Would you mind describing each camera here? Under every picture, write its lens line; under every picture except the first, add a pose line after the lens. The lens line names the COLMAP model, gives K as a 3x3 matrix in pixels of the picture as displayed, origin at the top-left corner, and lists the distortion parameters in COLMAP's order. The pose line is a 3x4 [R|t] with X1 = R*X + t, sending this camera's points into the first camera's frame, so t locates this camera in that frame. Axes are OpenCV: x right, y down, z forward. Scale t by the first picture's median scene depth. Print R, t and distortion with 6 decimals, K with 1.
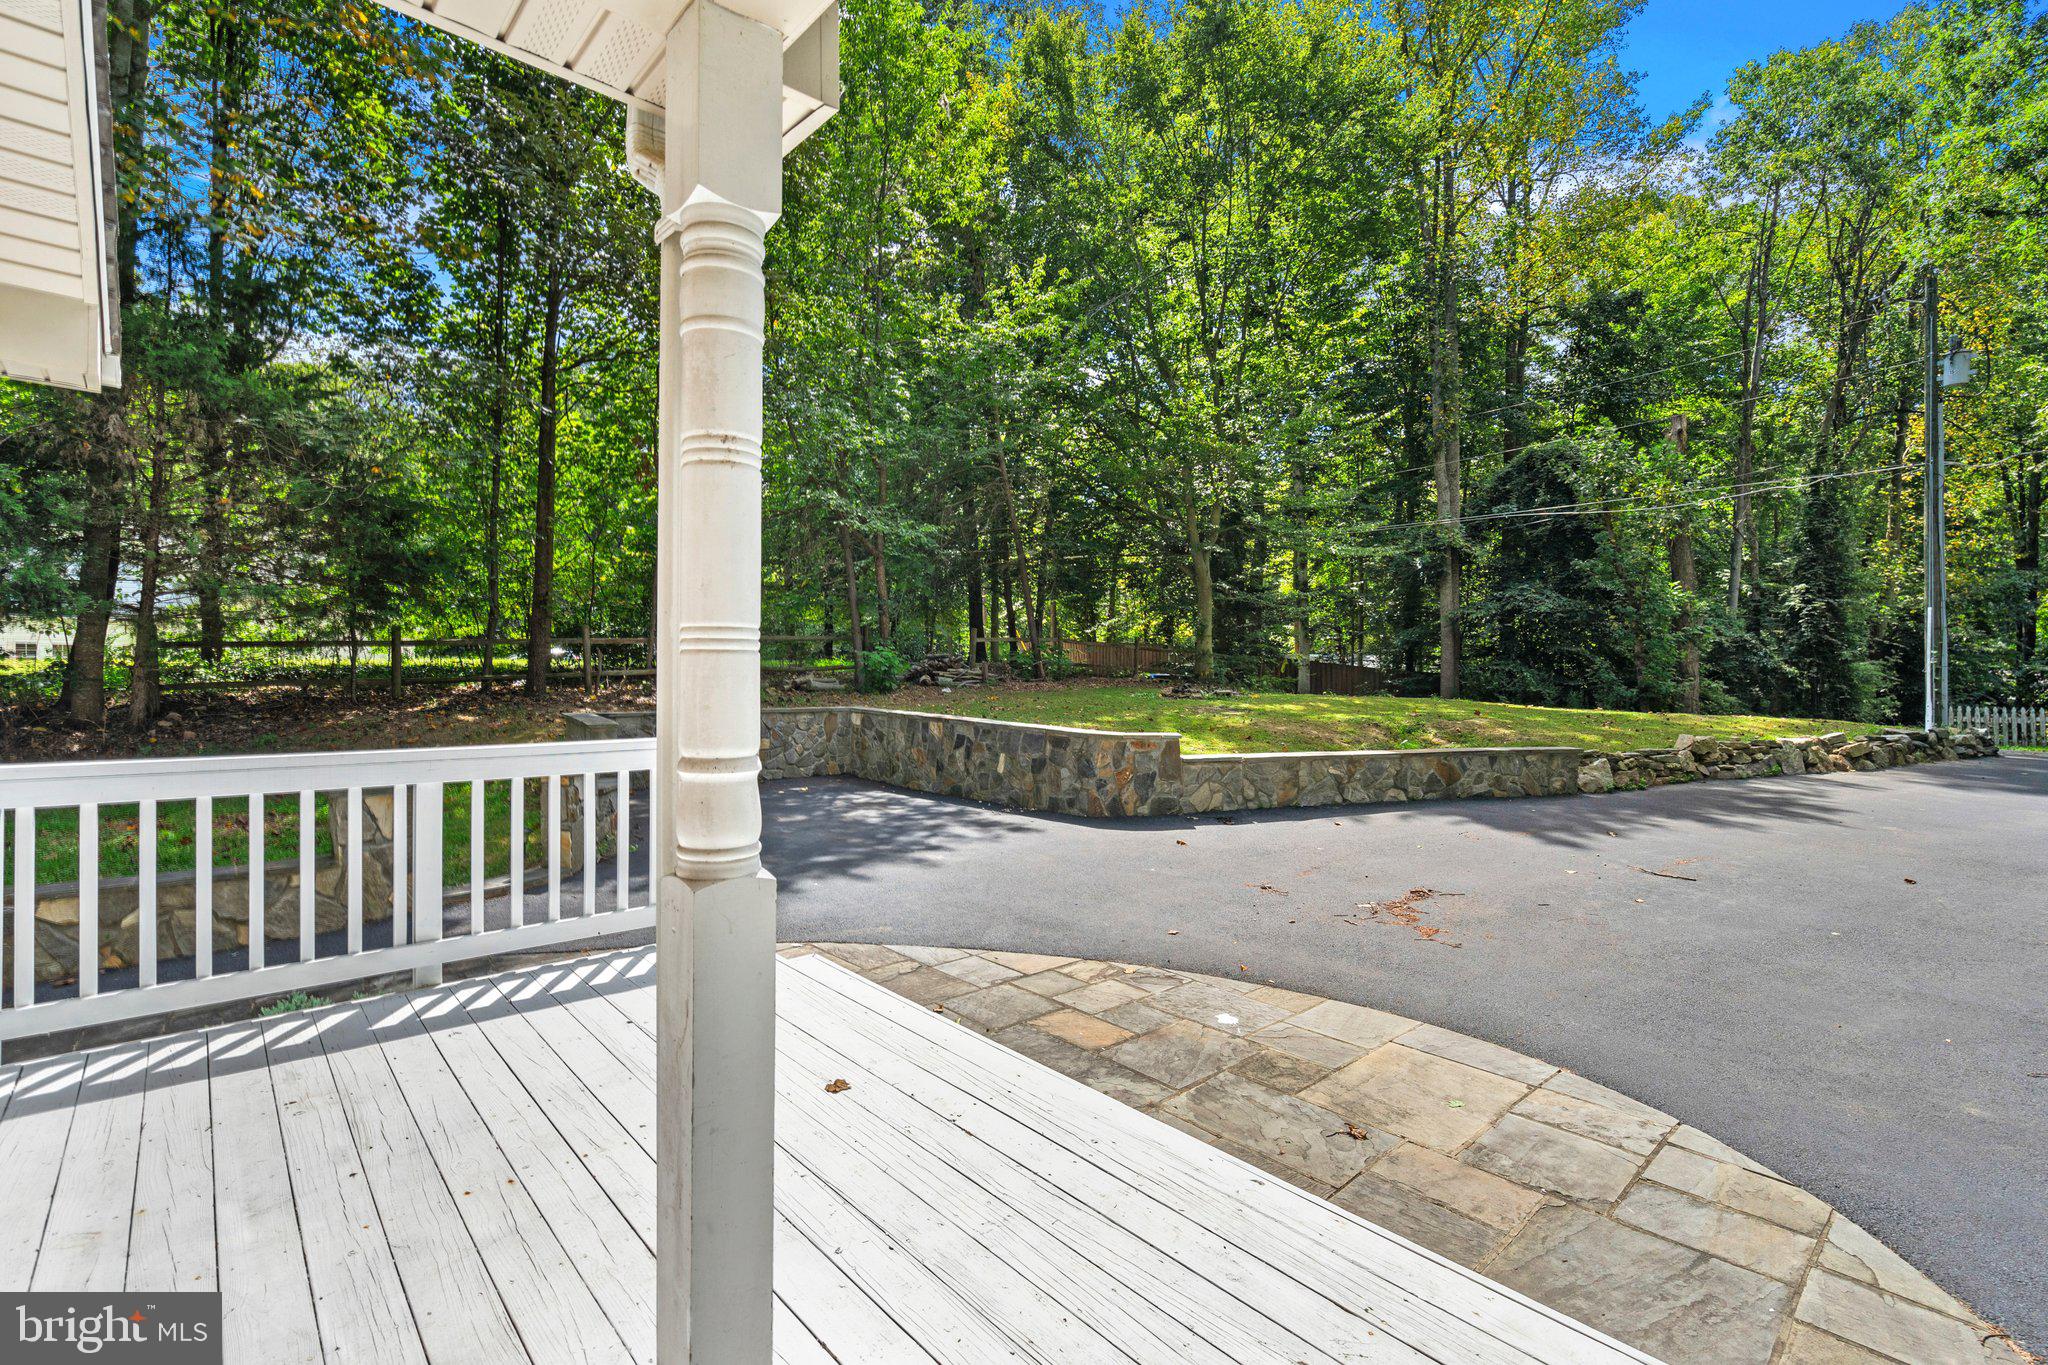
lens RADIAL K [[930.3, 0, 1018.7], [0, 930.3, 670.2], [0, 0, 1]] dist [-0.008802, 0.001582]
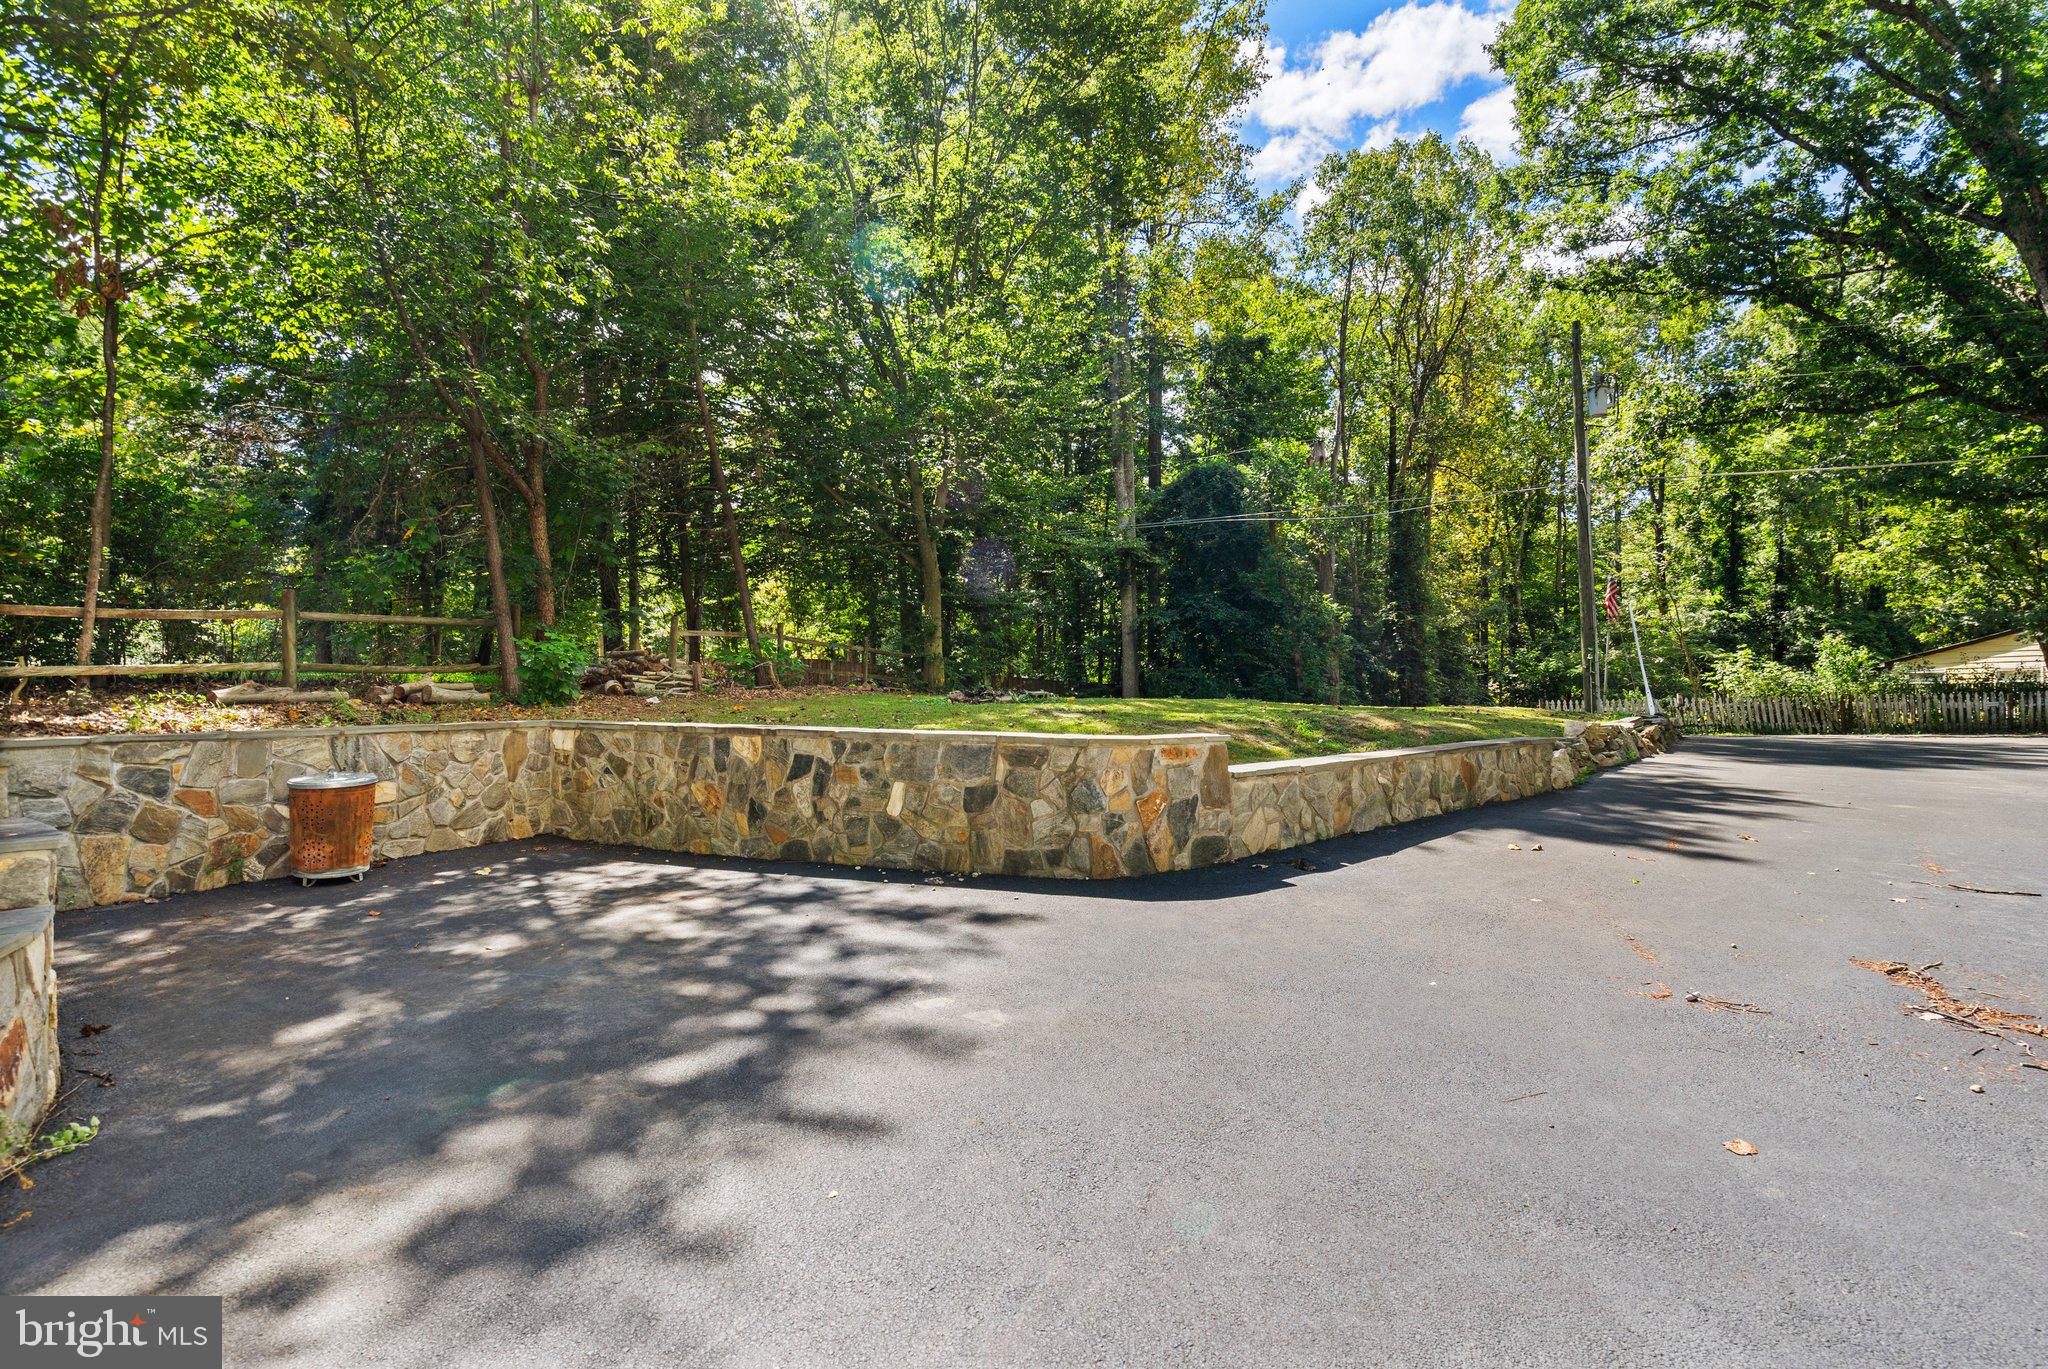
lens RADIAL K [[930.3, 0, 1032.1], [0, 930.3, 678.3], [0, 0, 1]] dist [-0.008802, 0.001582]
pose [[0.908445, -0.011046, 0.417858, -0.174771], [0.018630, 0.999727, -0.014075, 0.032405], [-0.417588, 0.020571, 0.908403, 0.410082]]
